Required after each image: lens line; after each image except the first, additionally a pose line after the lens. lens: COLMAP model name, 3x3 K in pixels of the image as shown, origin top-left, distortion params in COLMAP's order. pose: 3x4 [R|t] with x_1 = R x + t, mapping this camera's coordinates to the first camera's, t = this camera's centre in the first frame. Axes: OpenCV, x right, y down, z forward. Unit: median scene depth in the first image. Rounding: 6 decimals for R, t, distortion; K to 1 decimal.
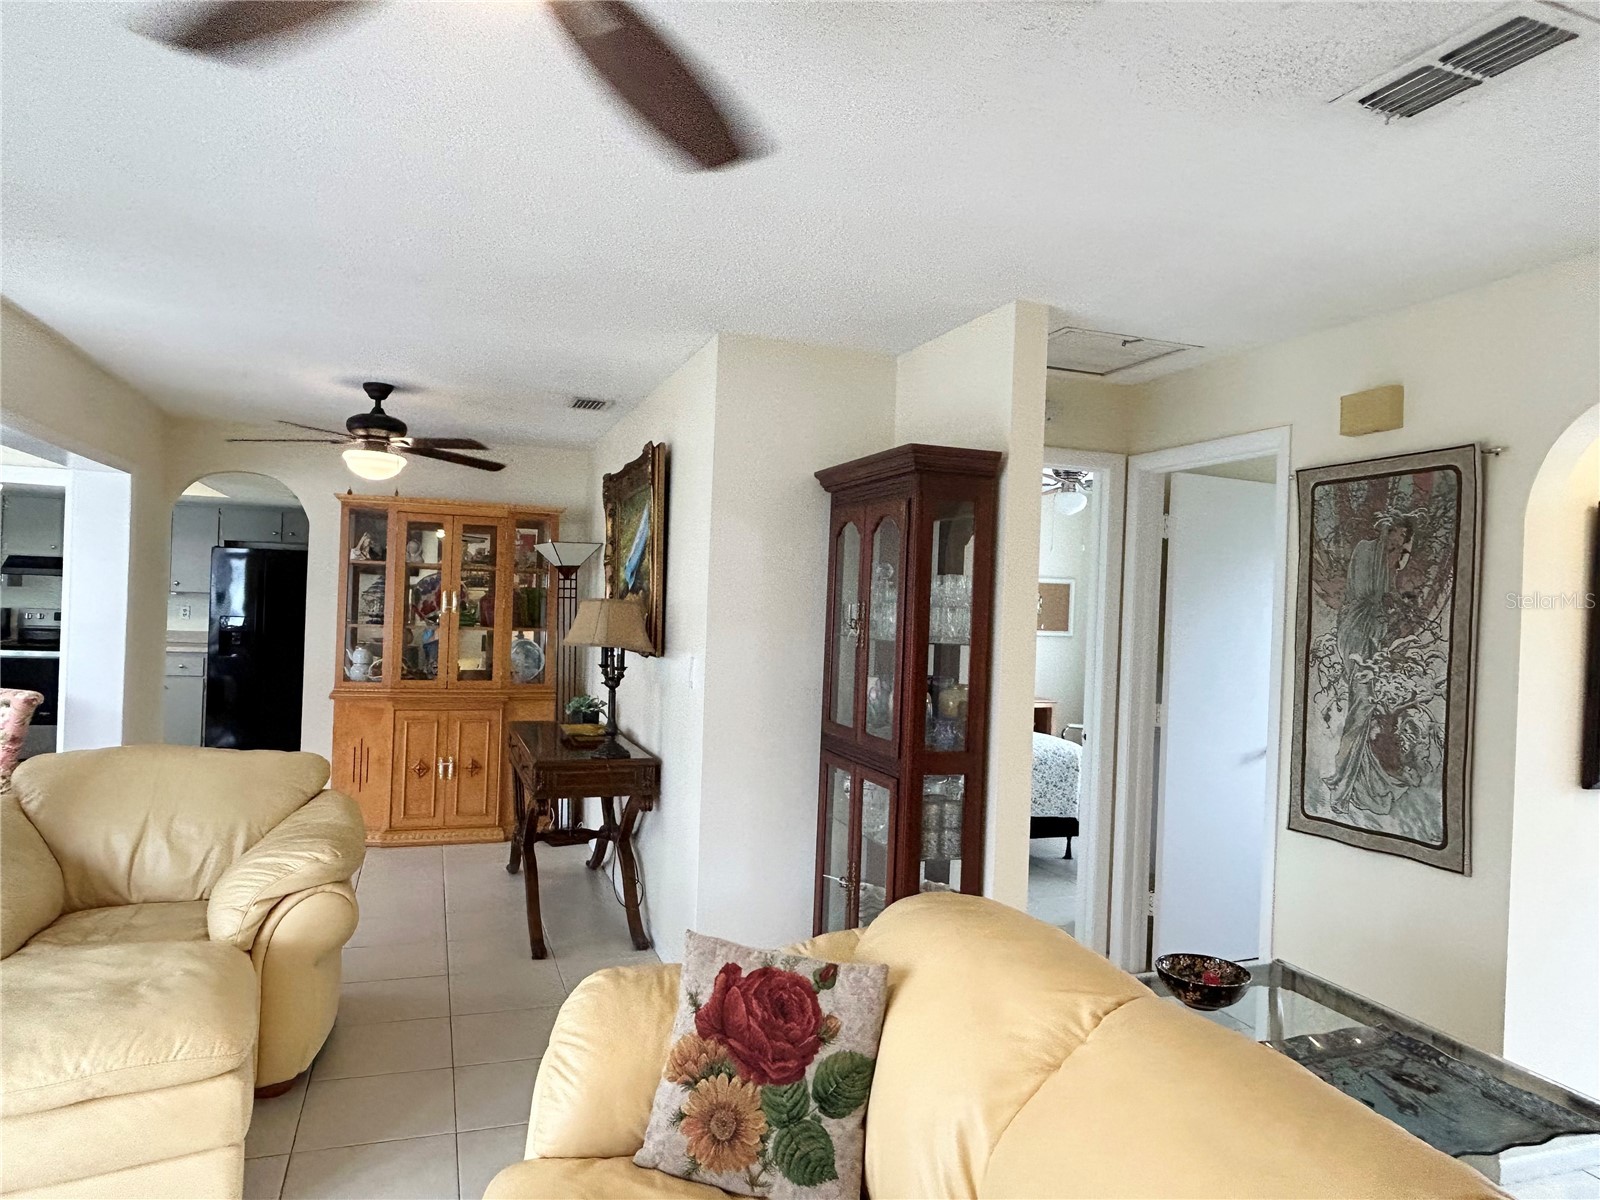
lens RADIAL K [[1037.2, 0, 790.9], [0, 1037.2, 596.0], [0, 0, 1]] dist [-0.006198, -0.000530]
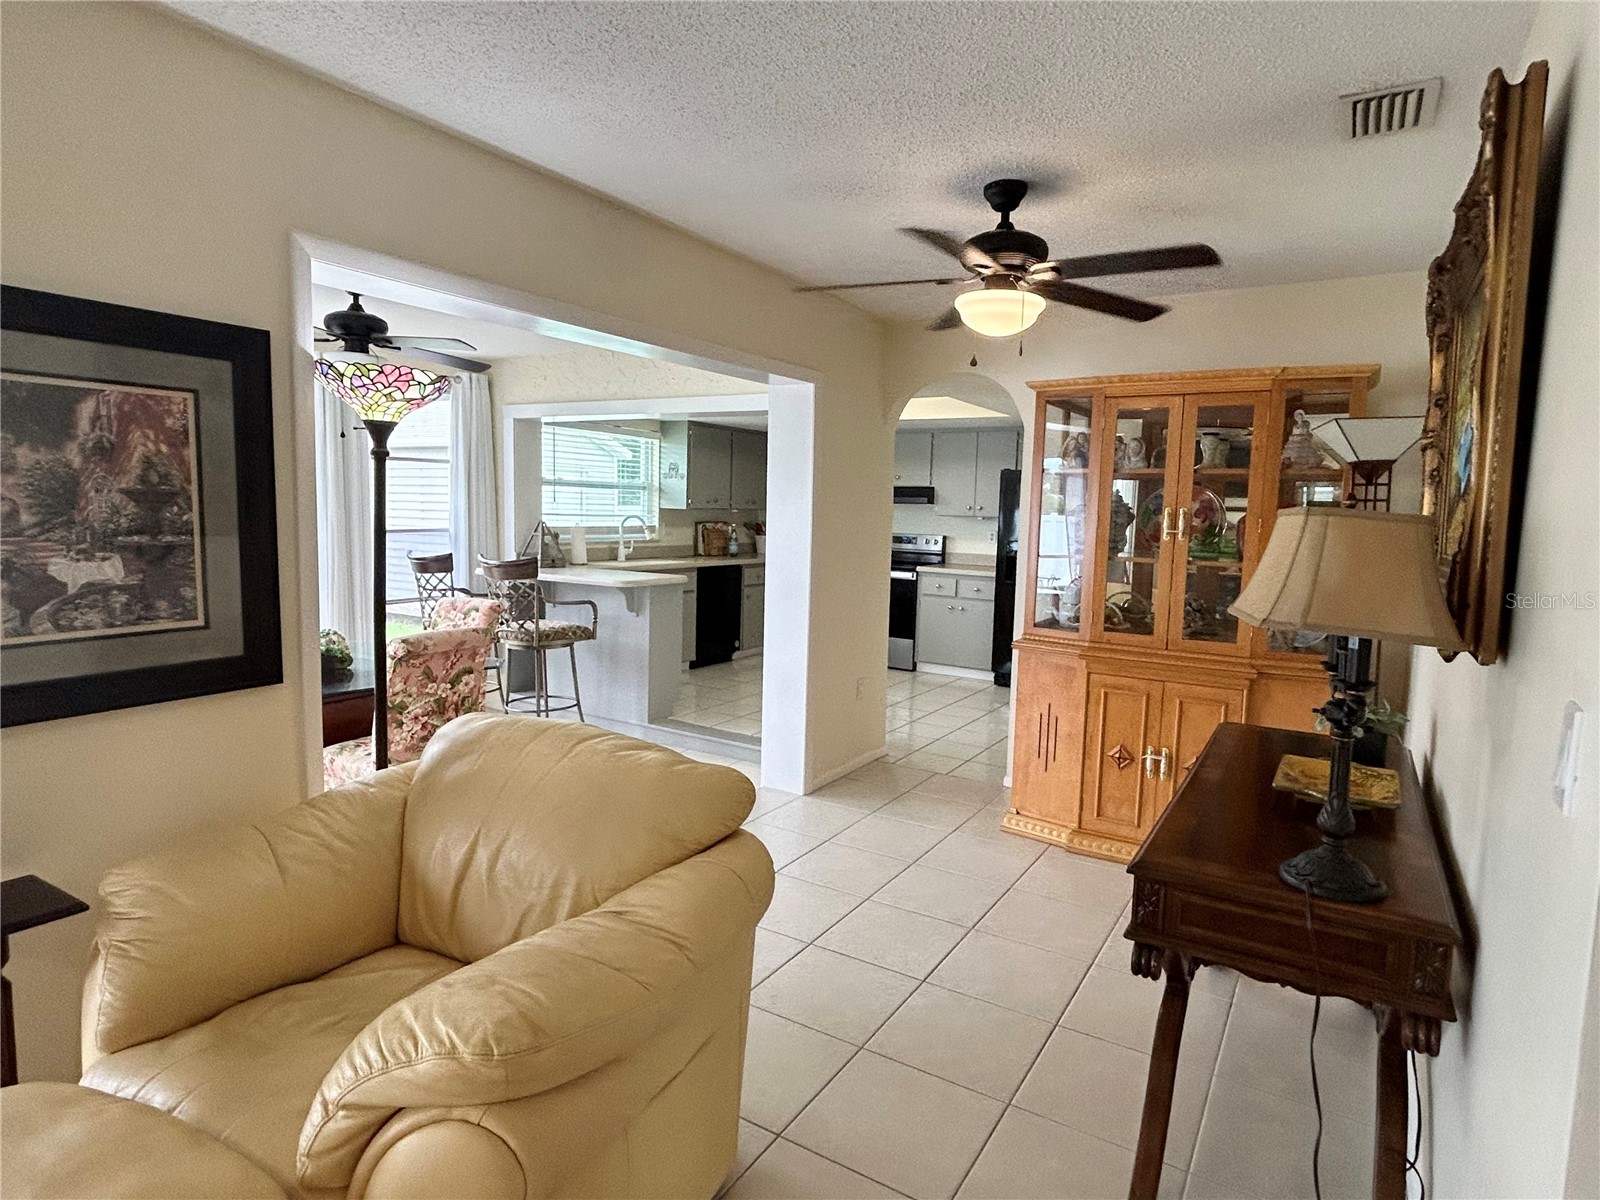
lens RADIAL K [[887.9, 0, 799.7], [0, 887.9, 596.3], [0, 0, 1]] dist [-0.004181, 0.003601]
pose [[0.625854, 0.061395, -0.777520, -0.050643], [0.001411, 0.996806, 0.079846, 0.012059], [0.779939, -0.051069, 0.623769, 0.862349]]
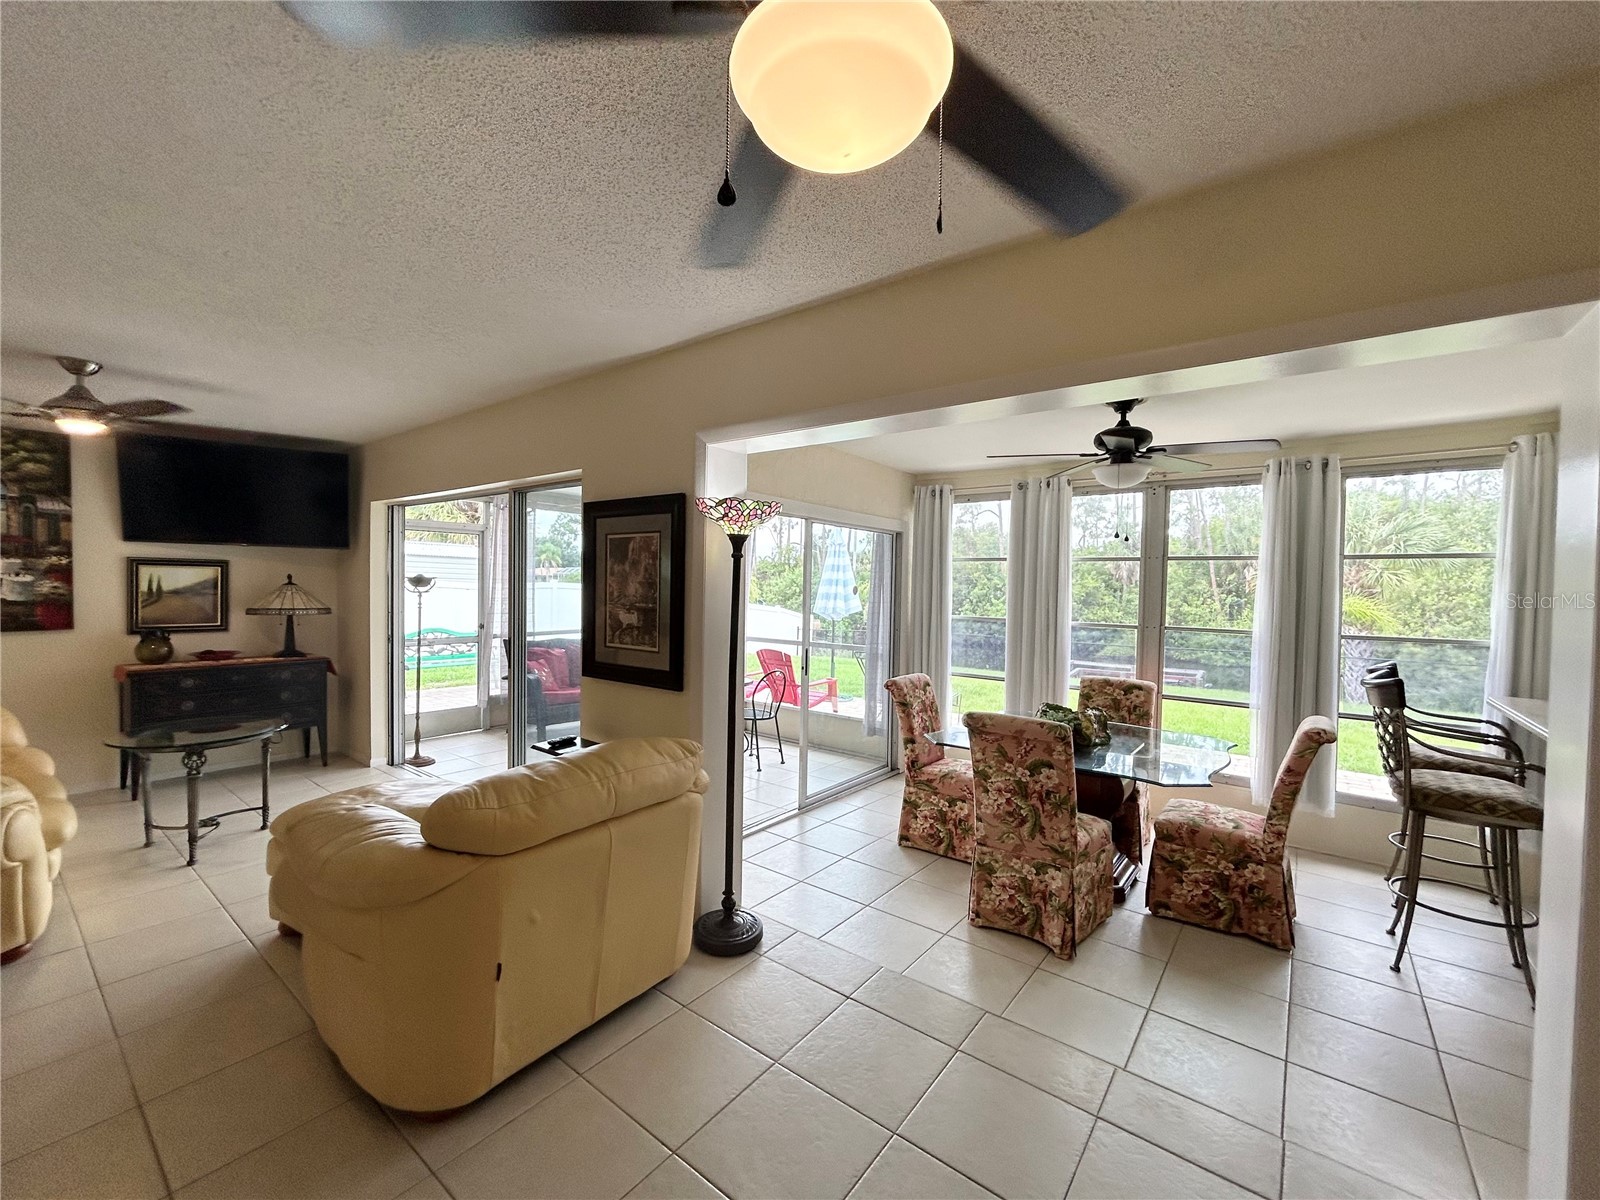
lens RADIAL K [[647.9, 0, 789.2], [0, 647.9, 599.6], [0, 0, 1]] dist [-0.000972, 0.000772]
pose [[-0.841184, -0.037693, -0.539433, -0.496978], [-0.046661, 0.998906, 0.002963, 0.000102], [0.538732, 0.027663, -0.842023, 1.809166]]
